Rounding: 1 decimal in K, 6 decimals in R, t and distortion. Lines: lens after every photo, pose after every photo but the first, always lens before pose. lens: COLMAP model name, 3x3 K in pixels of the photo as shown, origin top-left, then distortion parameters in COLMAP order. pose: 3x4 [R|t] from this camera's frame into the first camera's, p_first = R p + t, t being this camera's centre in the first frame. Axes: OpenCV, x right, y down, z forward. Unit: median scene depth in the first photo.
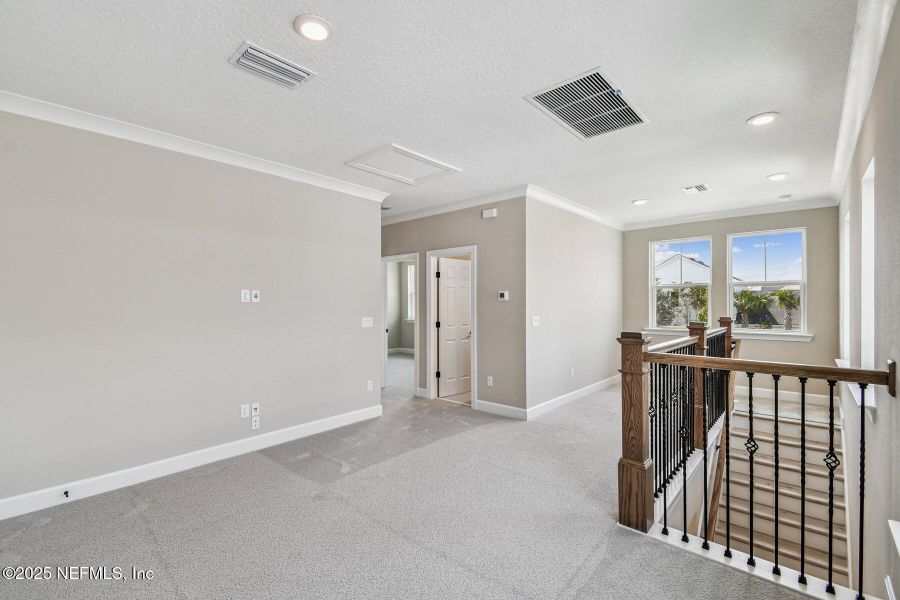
lens RADIAL K [[401.9, 0, 447.6], [0, 401.9, 300.3], [0, 0, 1]] dist [0.001281, -0.000201]
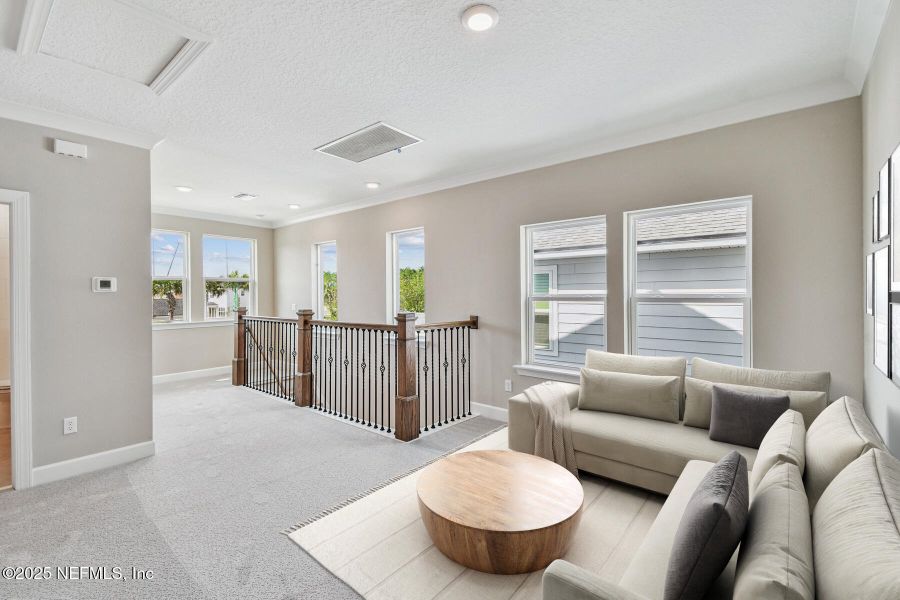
lens RADIAL K [[401.9, 0, 448.1], [0, 401.9, 294.9], [0, 0, 1]] dist [0.001281, -0.000201]
pose [[-0.044768, -0.001735, 0.998996, -0.548199], [0.004730, 0.999987, 0.001948, 0.006399], [-0.998986, 0.004812, -0.044759, 0.475689]]
